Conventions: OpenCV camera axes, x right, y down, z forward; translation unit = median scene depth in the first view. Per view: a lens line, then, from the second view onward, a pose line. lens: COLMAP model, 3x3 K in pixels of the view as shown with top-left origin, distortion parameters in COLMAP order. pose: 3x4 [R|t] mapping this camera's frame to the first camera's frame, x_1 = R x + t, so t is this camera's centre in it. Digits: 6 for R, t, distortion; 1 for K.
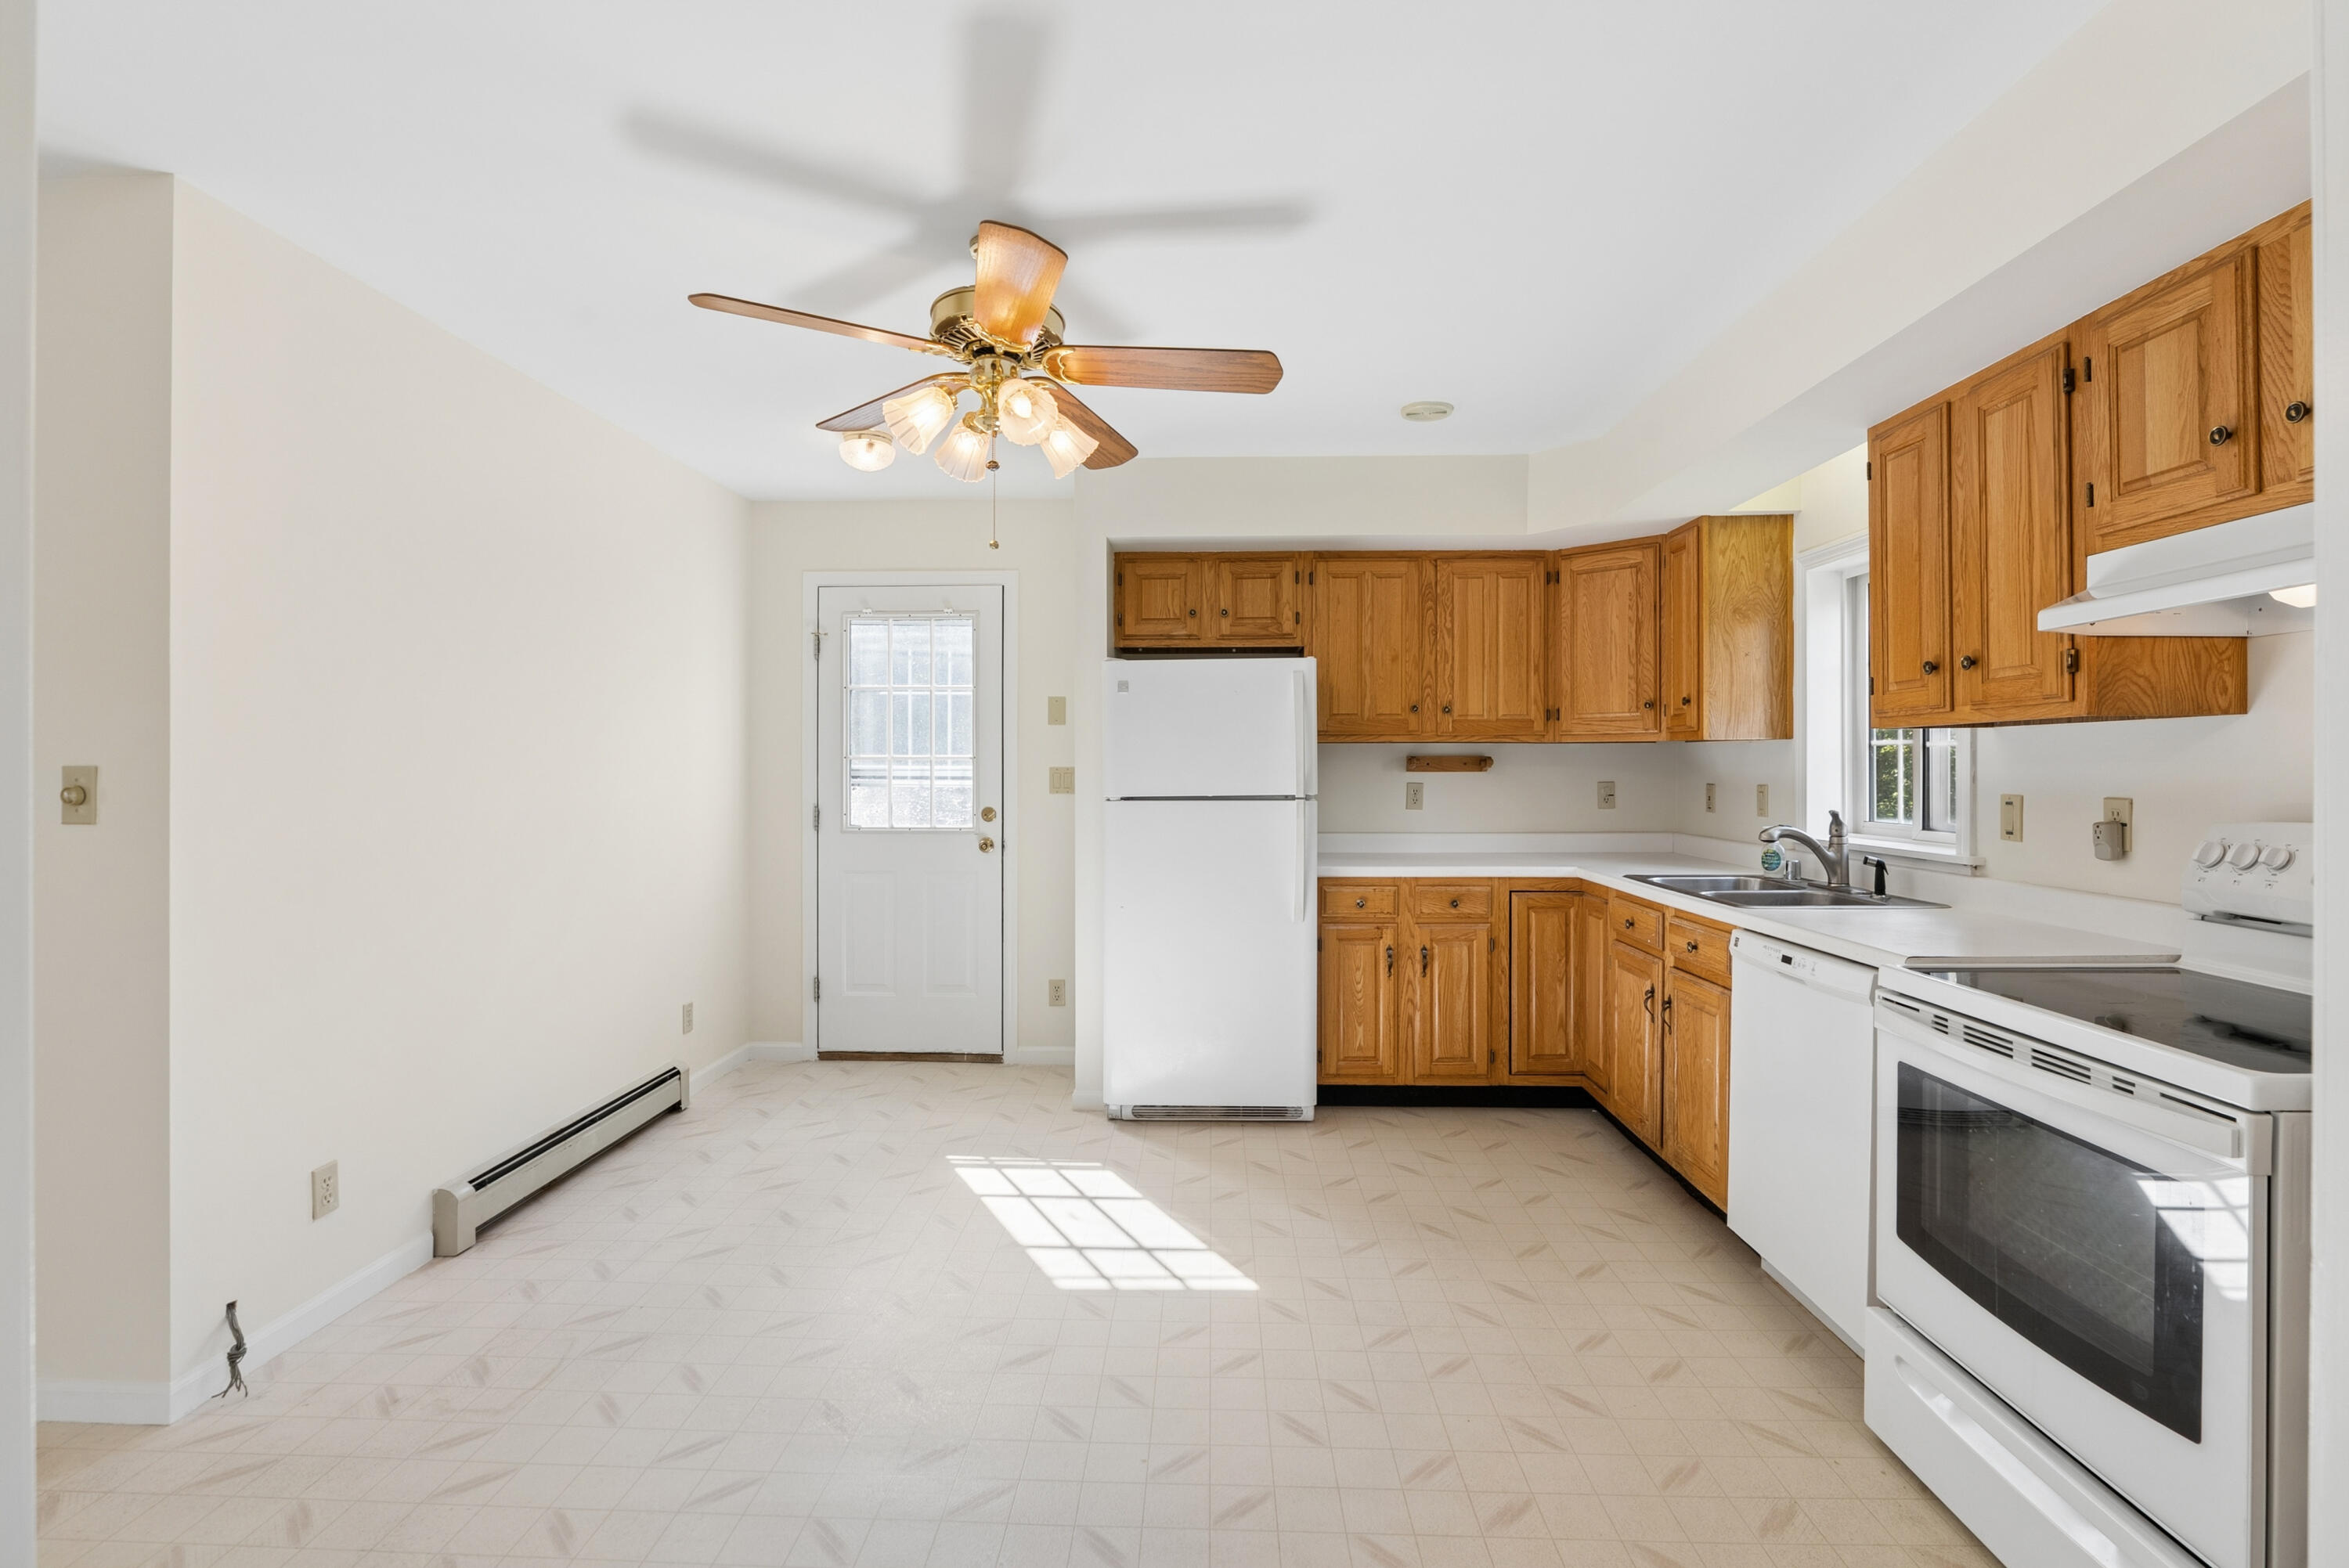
lens RADIAL K [[1062.7, 0, 1153.8], [0, 1062.7, 769.0], [0, 0, 1]] dist [-0.015113, 0.002901]
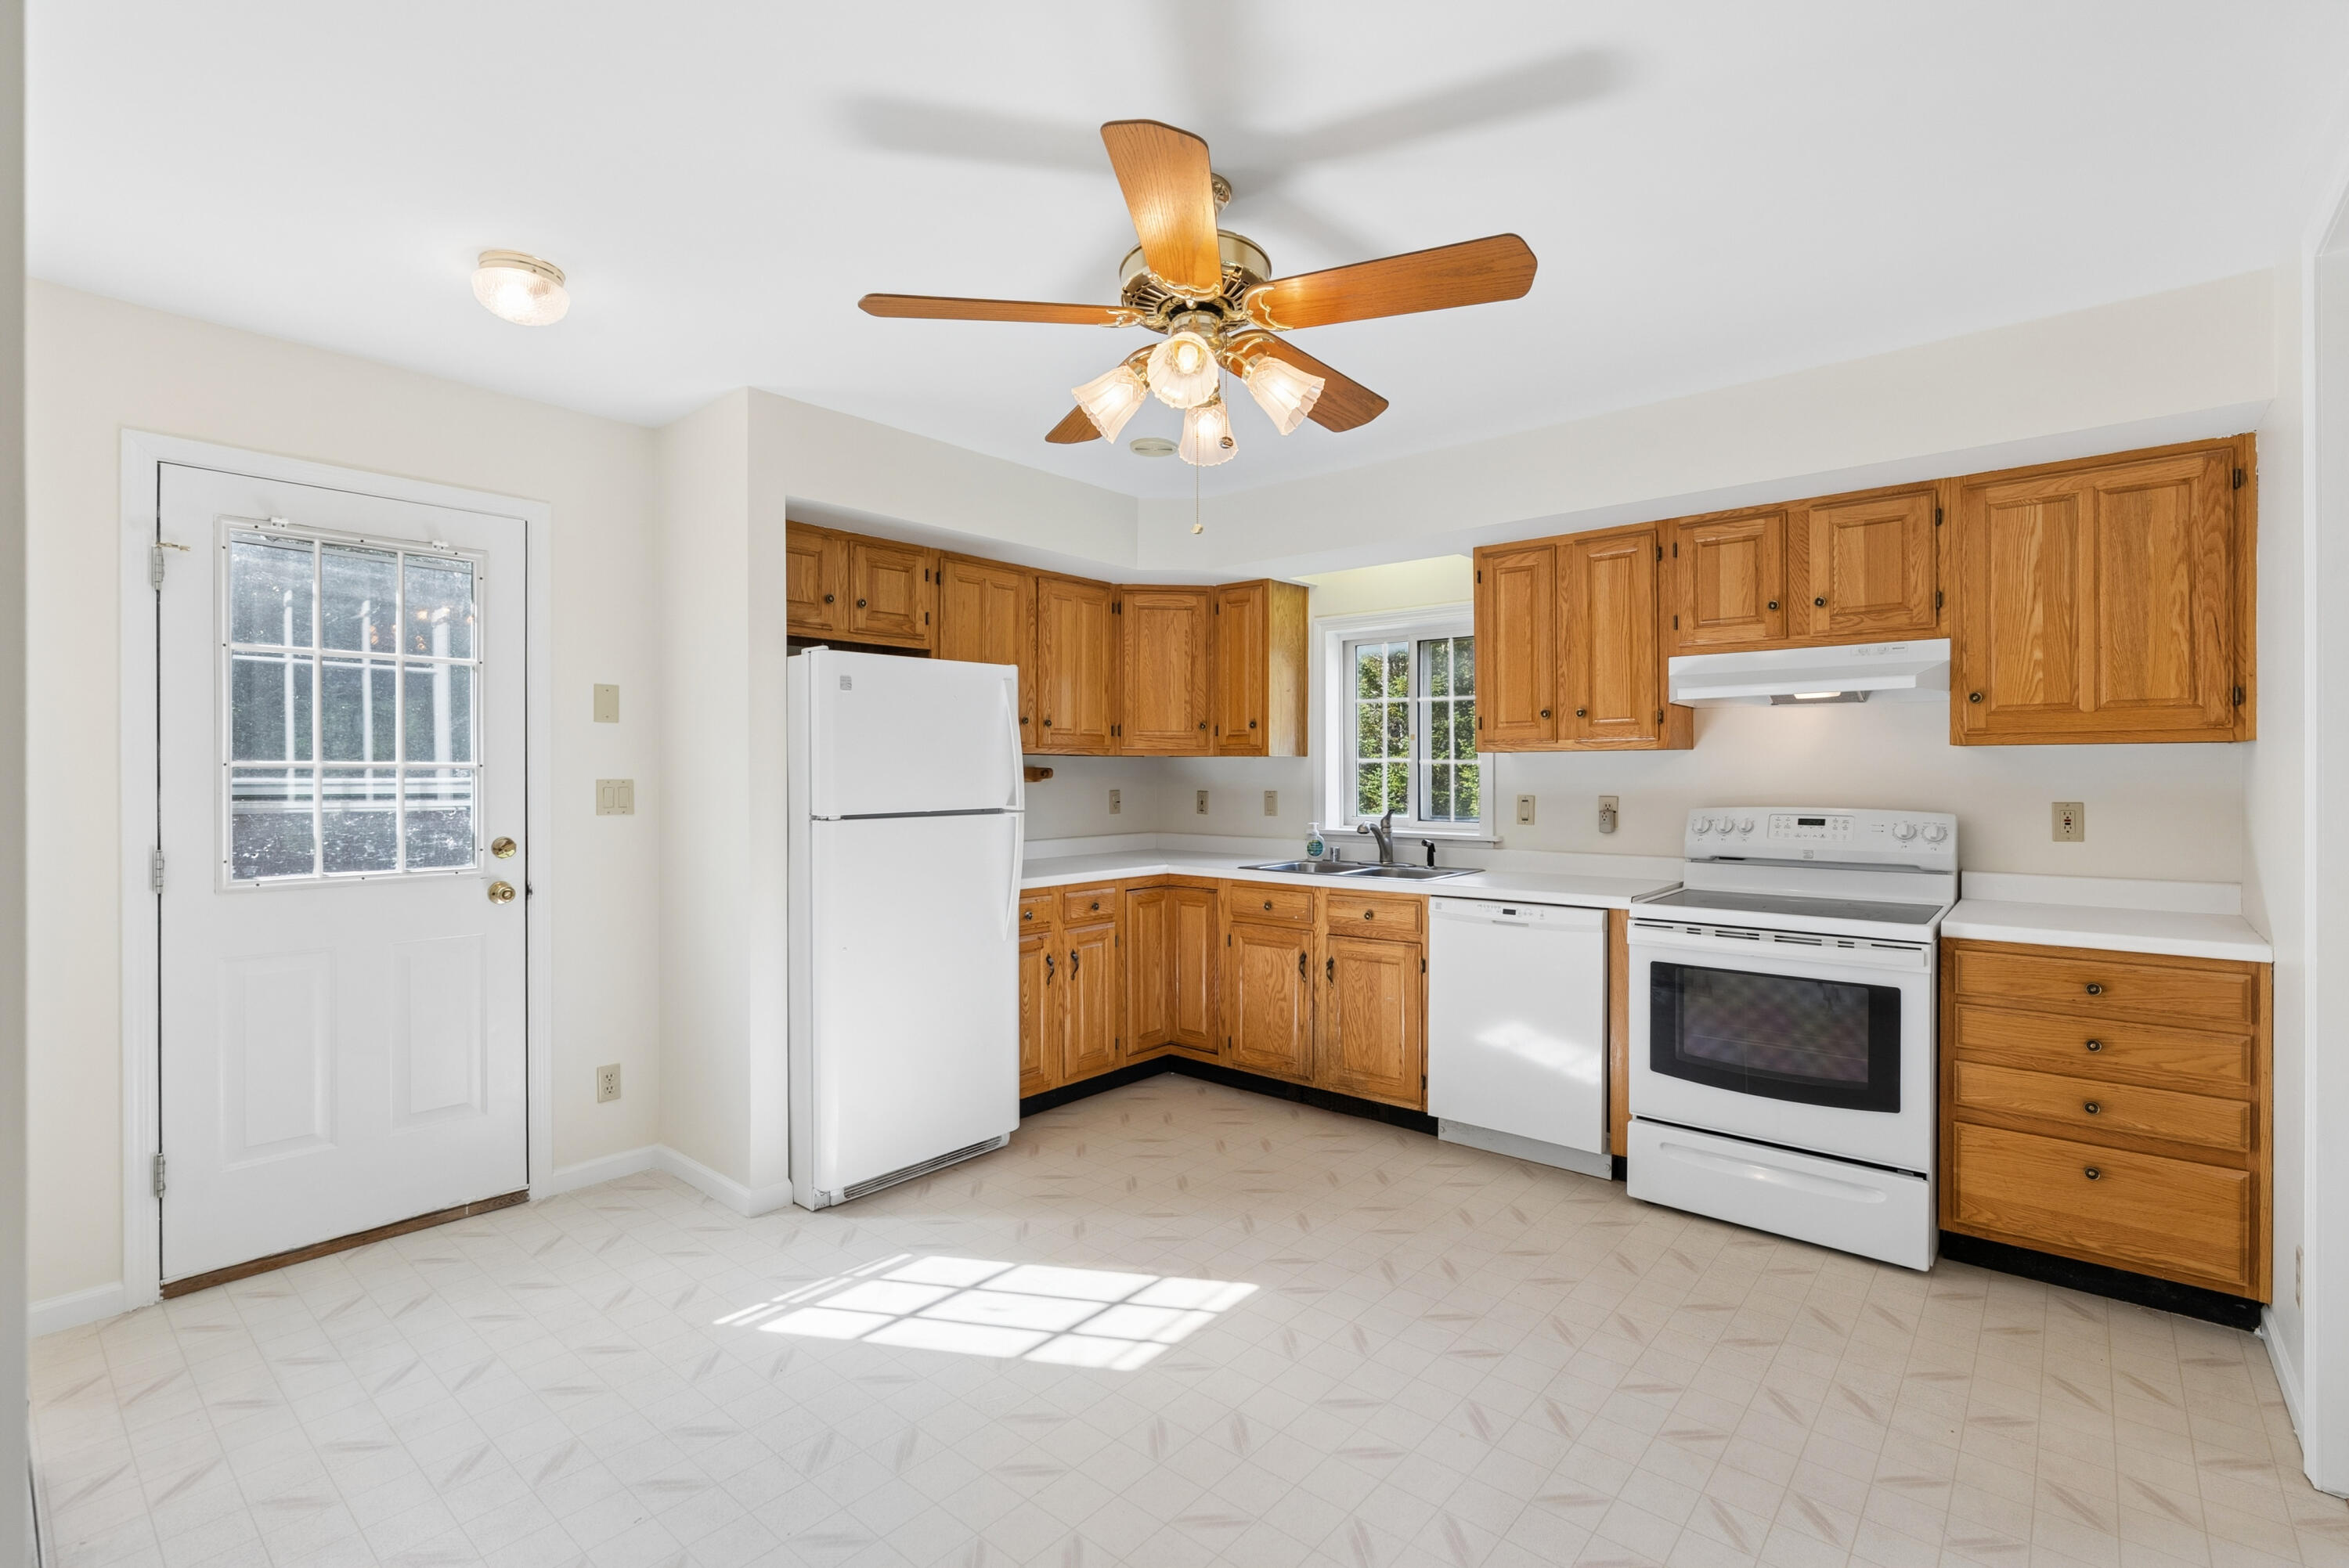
lens RADIAL K [[1062.7, 0, 1156.3], [0, 1062.7, 778.6], [0, 0, 1]] dist [-0.015113, 0.002901]
pose [[0.625845, -0.004193, 0.779936, -0.566328], [0.002570, 0.999991, 0.003314, -0.005391], [-0.779943, -0.000070, 0.625851, 0.317585]]
